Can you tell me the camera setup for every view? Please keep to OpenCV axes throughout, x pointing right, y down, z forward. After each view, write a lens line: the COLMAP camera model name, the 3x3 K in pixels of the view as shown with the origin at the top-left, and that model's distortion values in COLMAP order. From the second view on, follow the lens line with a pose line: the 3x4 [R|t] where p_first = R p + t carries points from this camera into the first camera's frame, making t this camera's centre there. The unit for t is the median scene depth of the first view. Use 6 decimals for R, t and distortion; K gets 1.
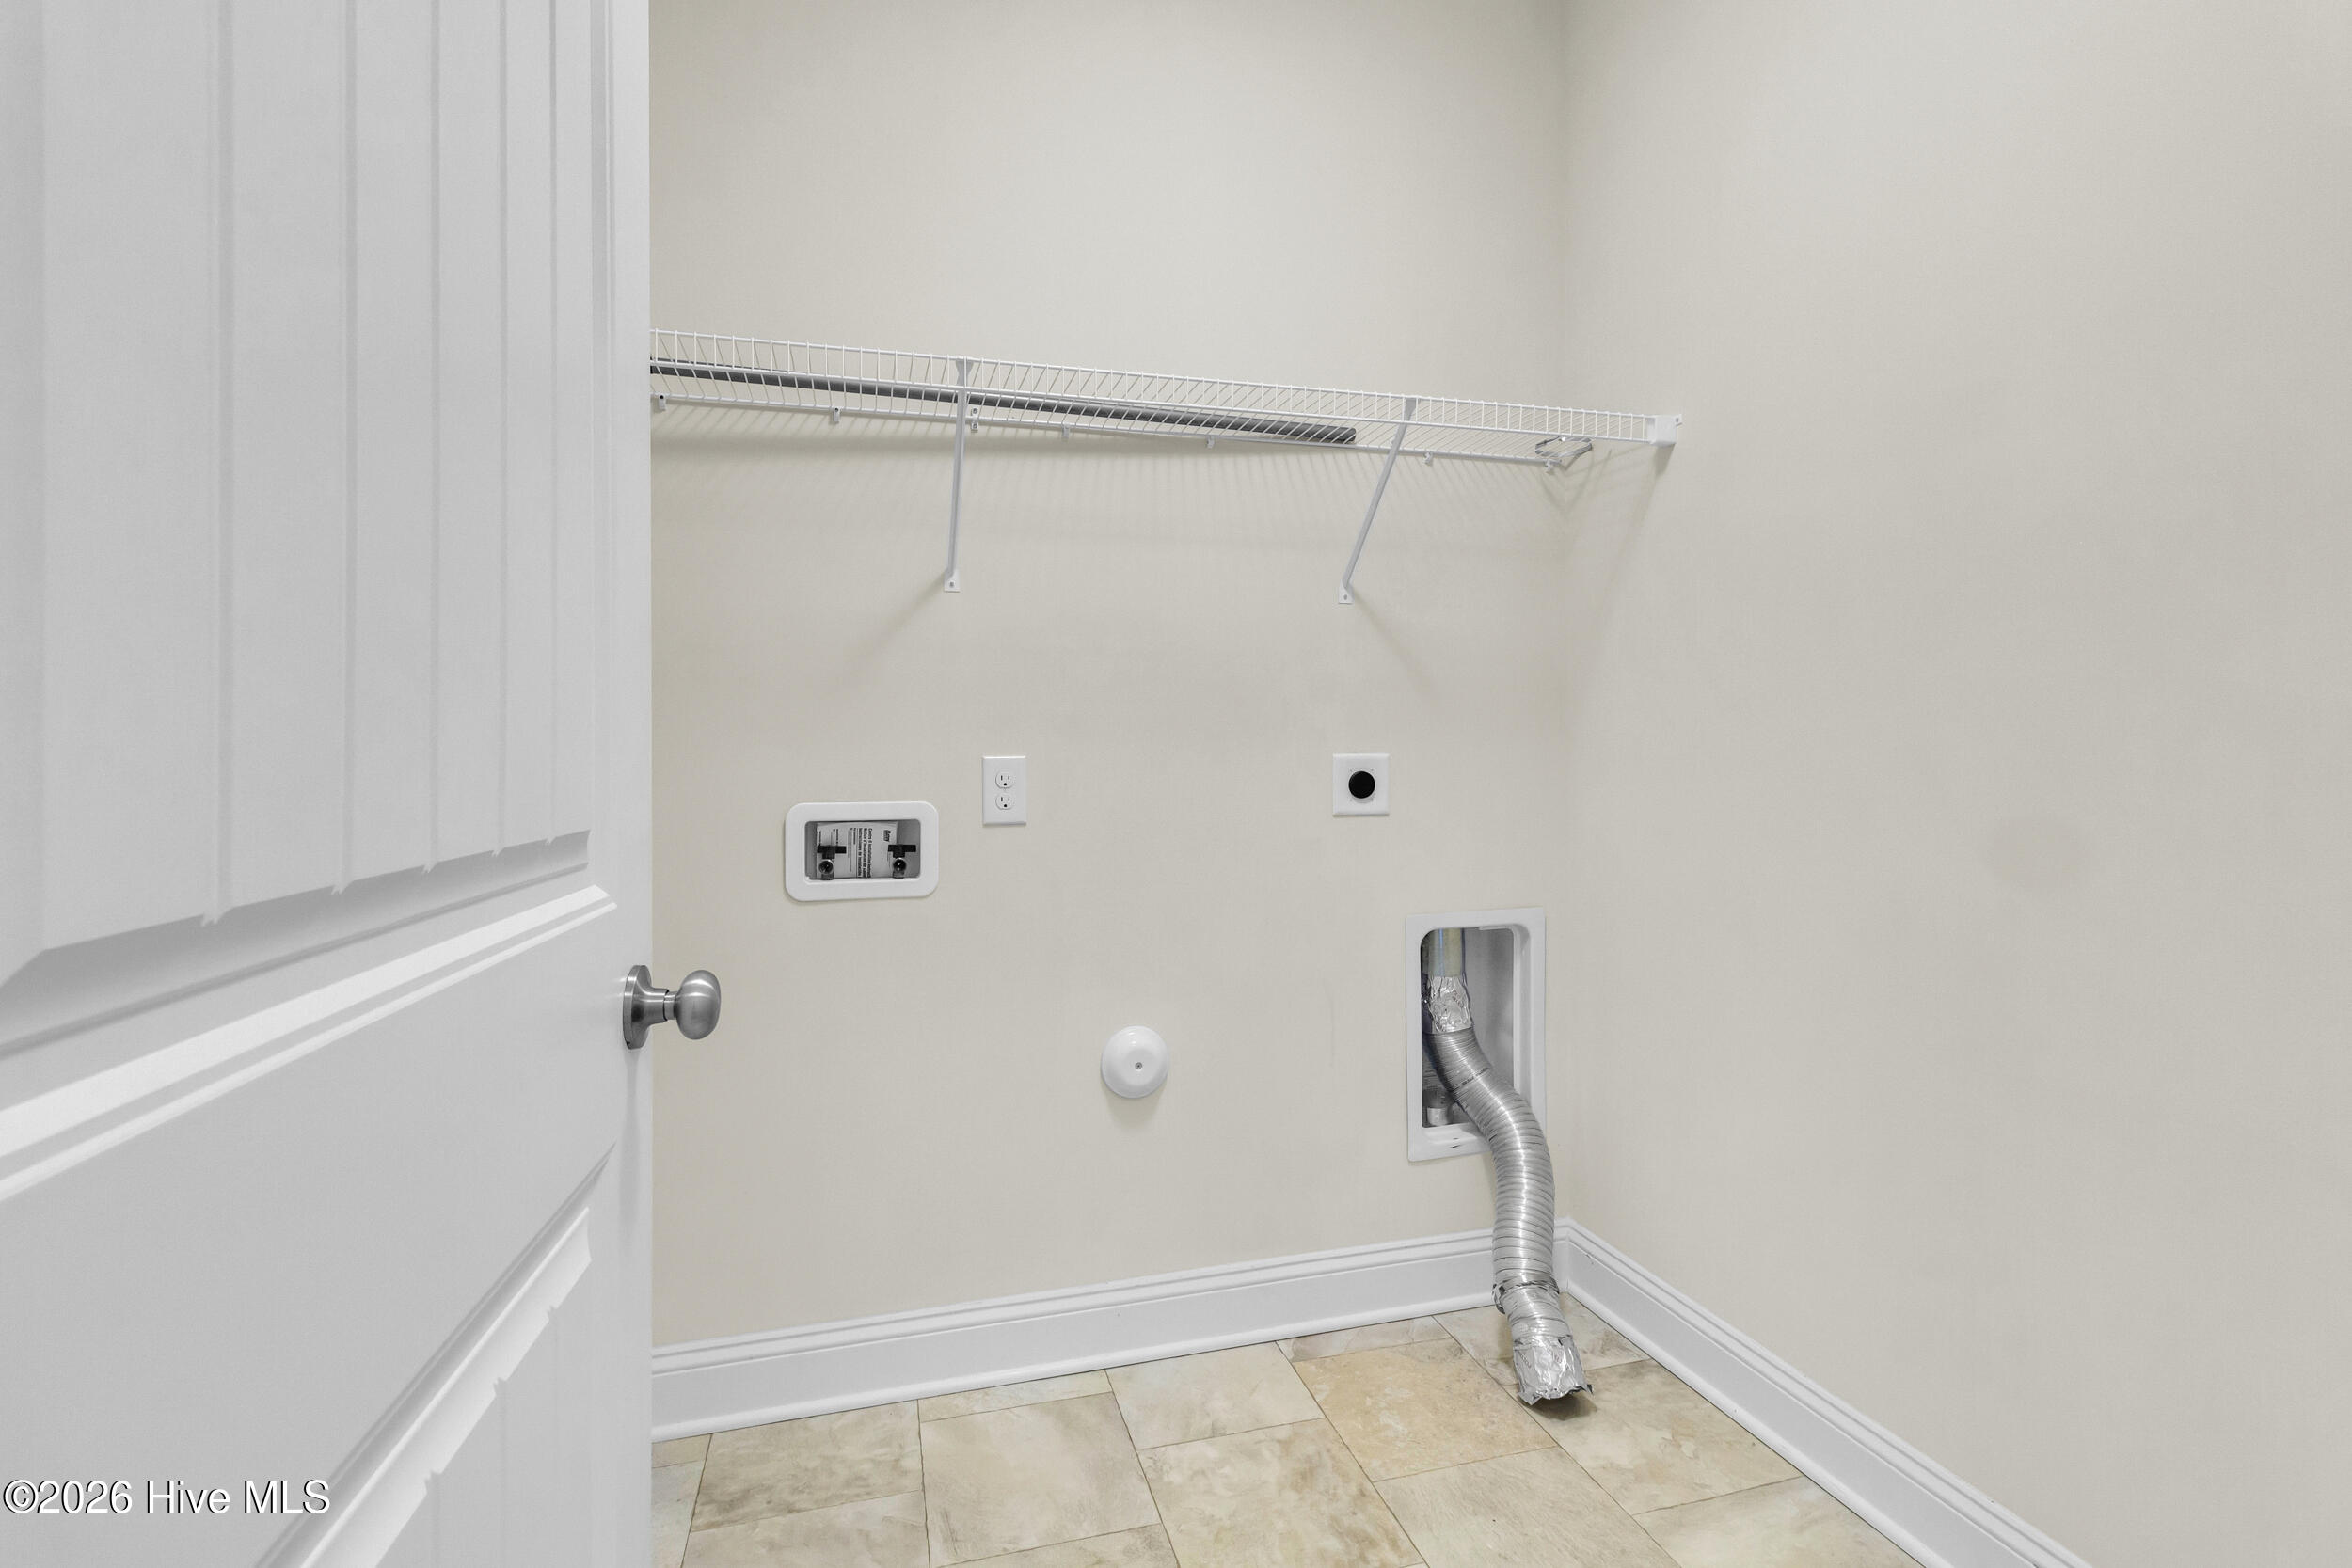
lens RADIAL K [[1100.5, 0, 1179.3], [0, 1100.5, 741.3], [0, 0, 1]] dist [0.009507, 0.000675]
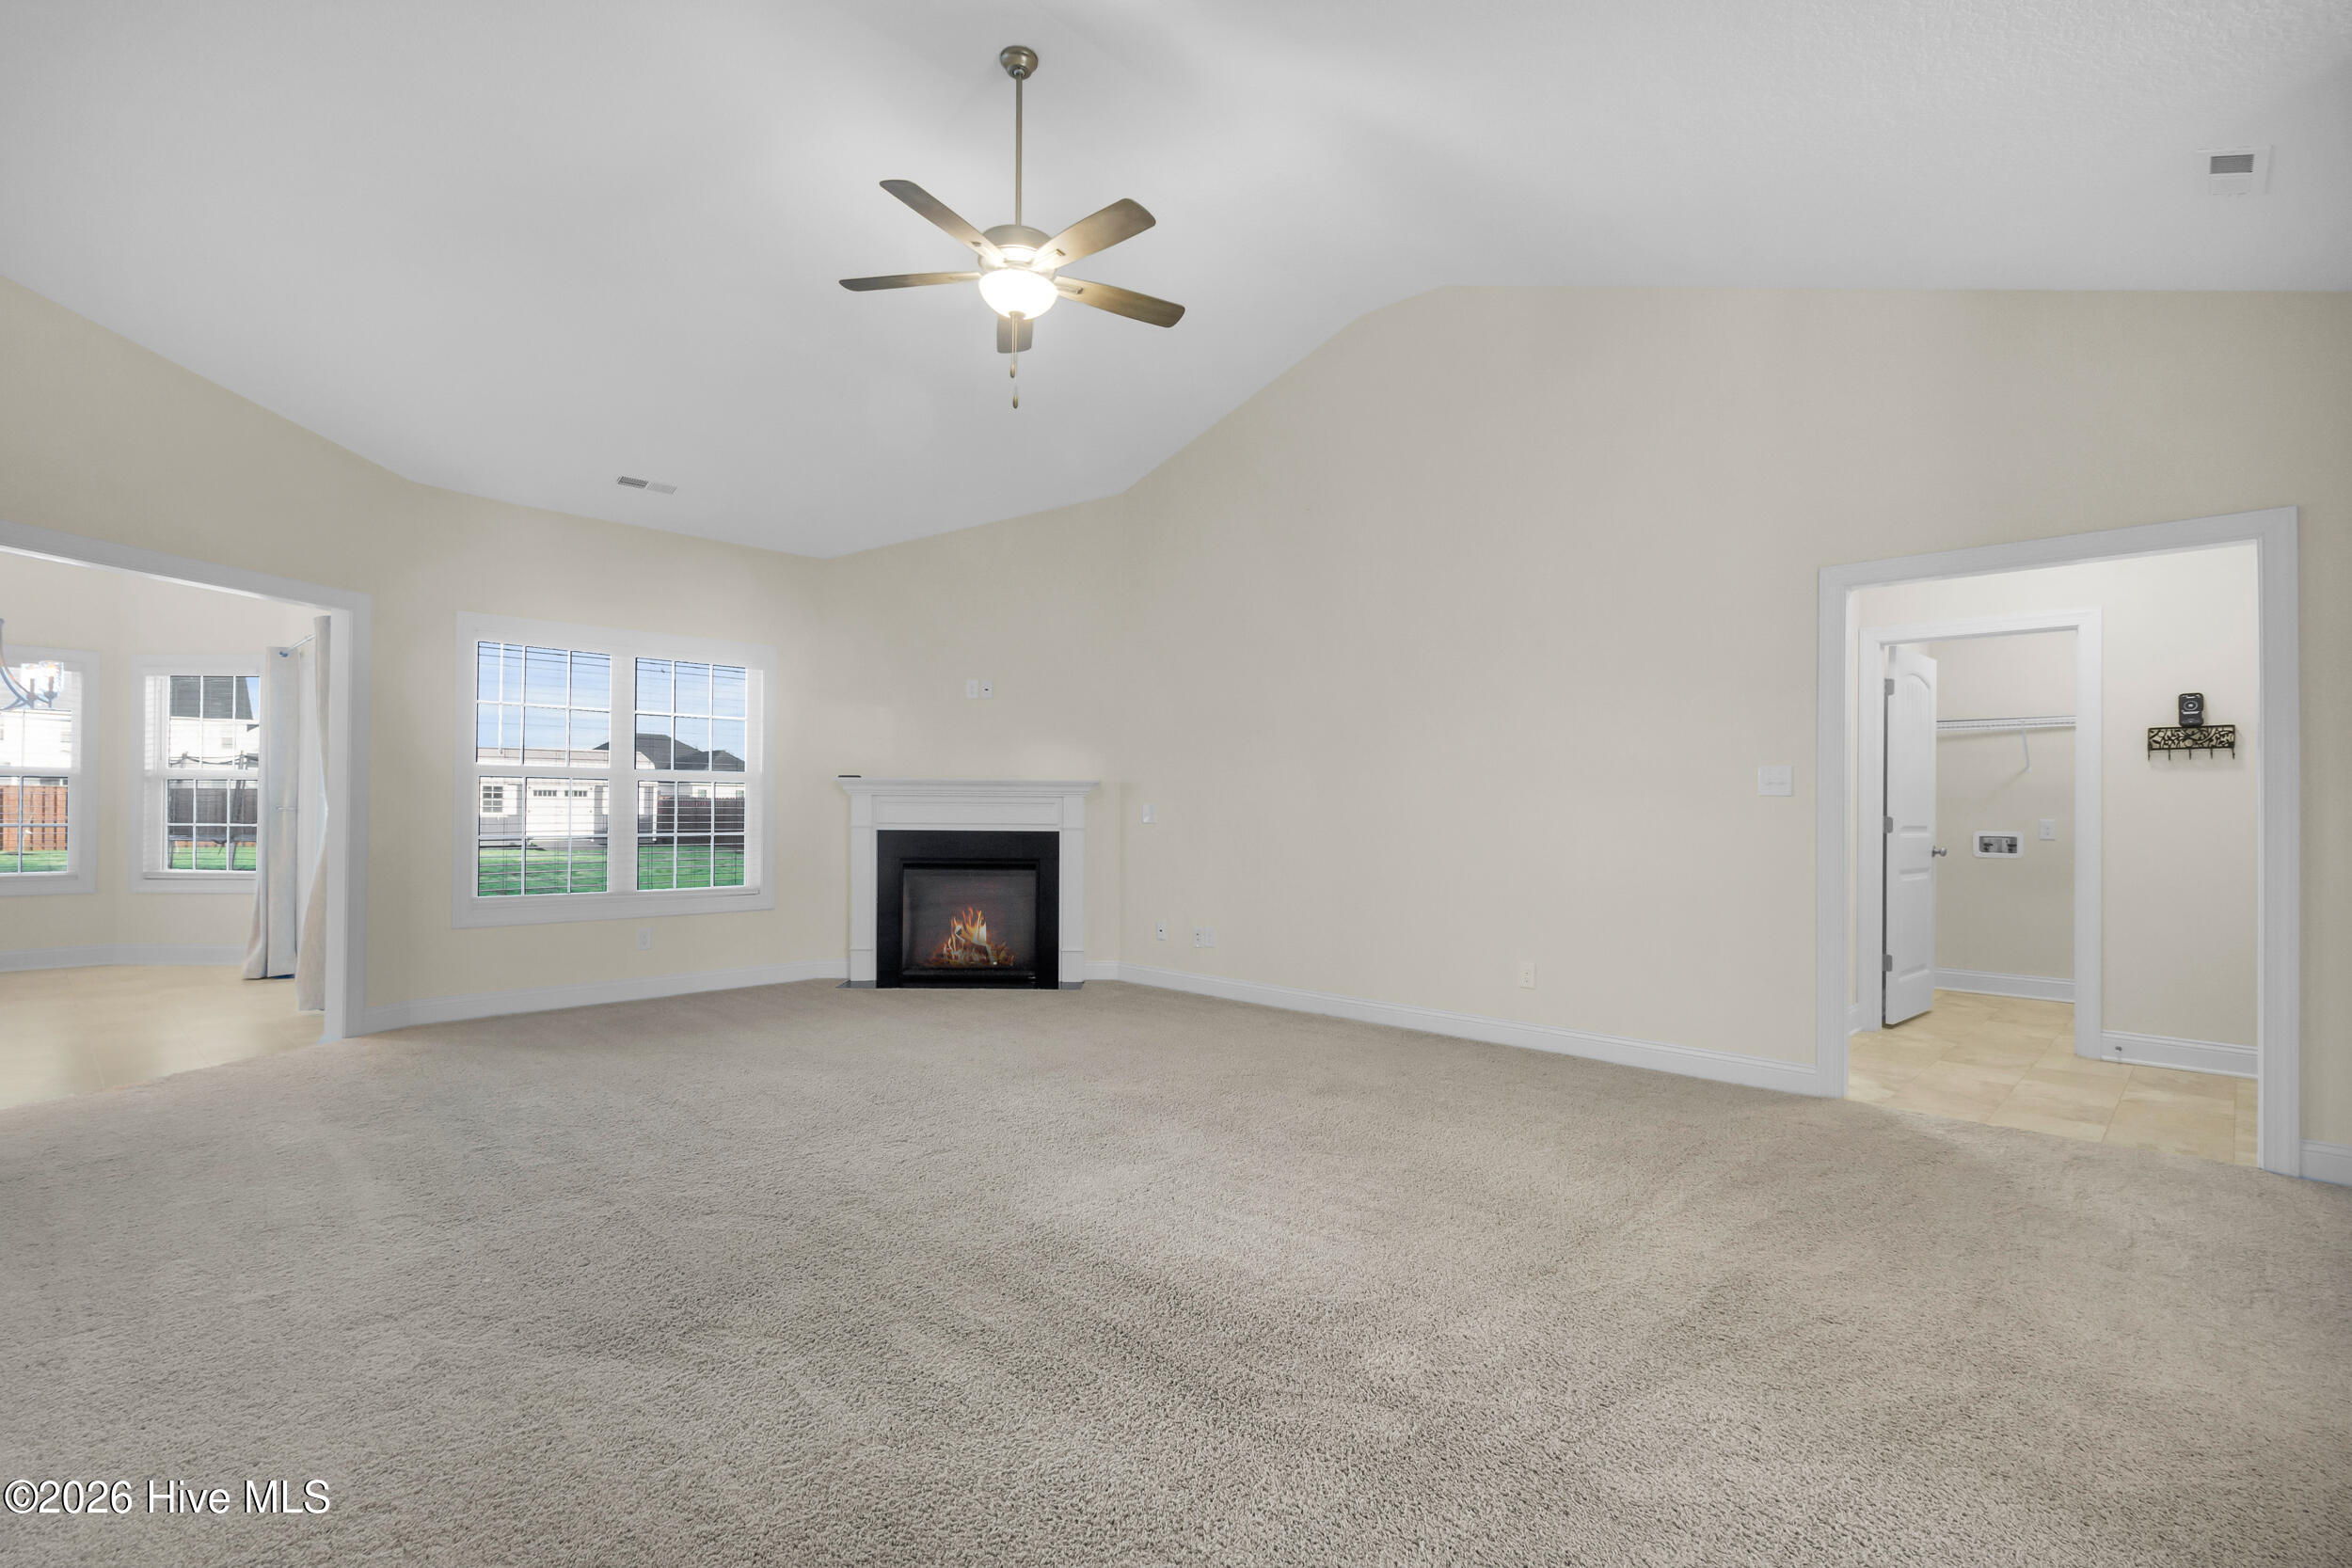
lens RADIAL K [[1085.8, 0, 1184.3], [0, 1085.8, 795.9], [0, 0, 1]] dist [0.003082, 0.000442]
pose [[0.502320, 0.000200, -0.864682, 1.484464], [-0.011176, 0.999918, -0.006261, -0.010385], [0.864610, 0.012809, 0.502281, -3.166516]]
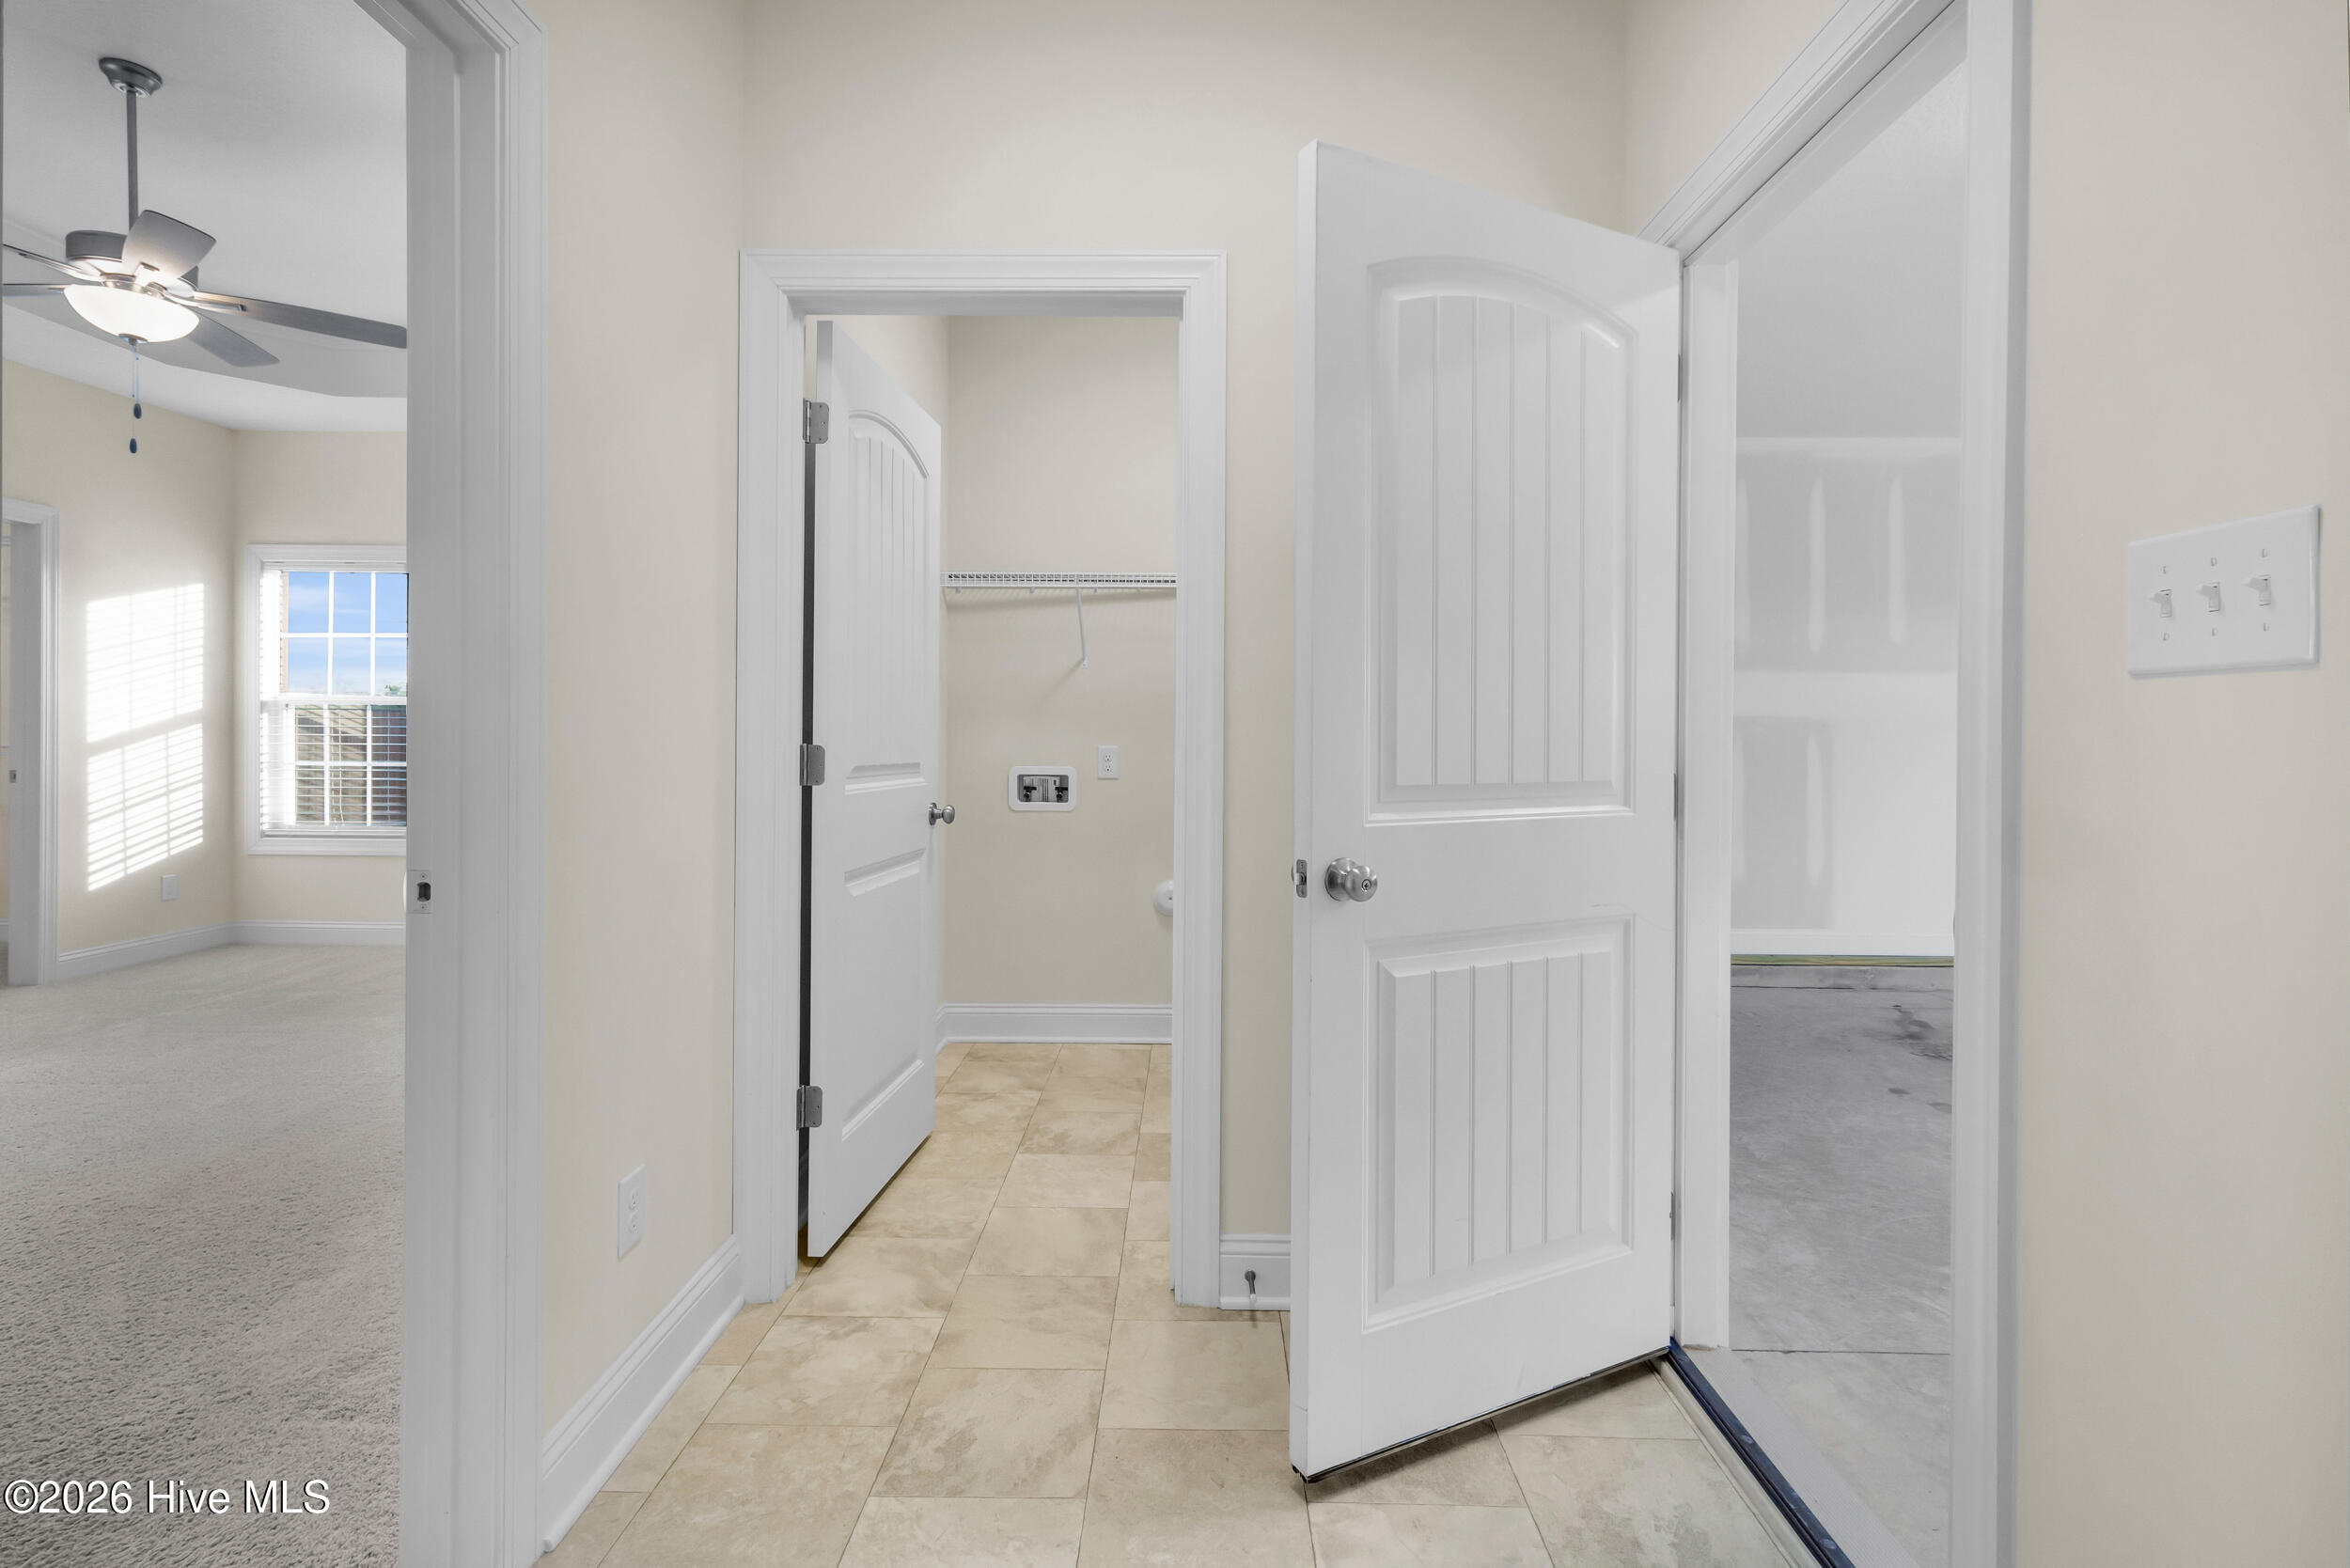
lens RADIAL K [[1099.7, 0, 1178.3], [0, 1099.7, 741.3], [0, 0, 1]] dist [0.009507, 0.000675]
pose [[0.957322, 0.012384, -0.288759, 0.588222], [-0.011601, 0.999923, 0.004422, -0.006521], [0.288792, -0.000883, 0.957391, -0.988449]]
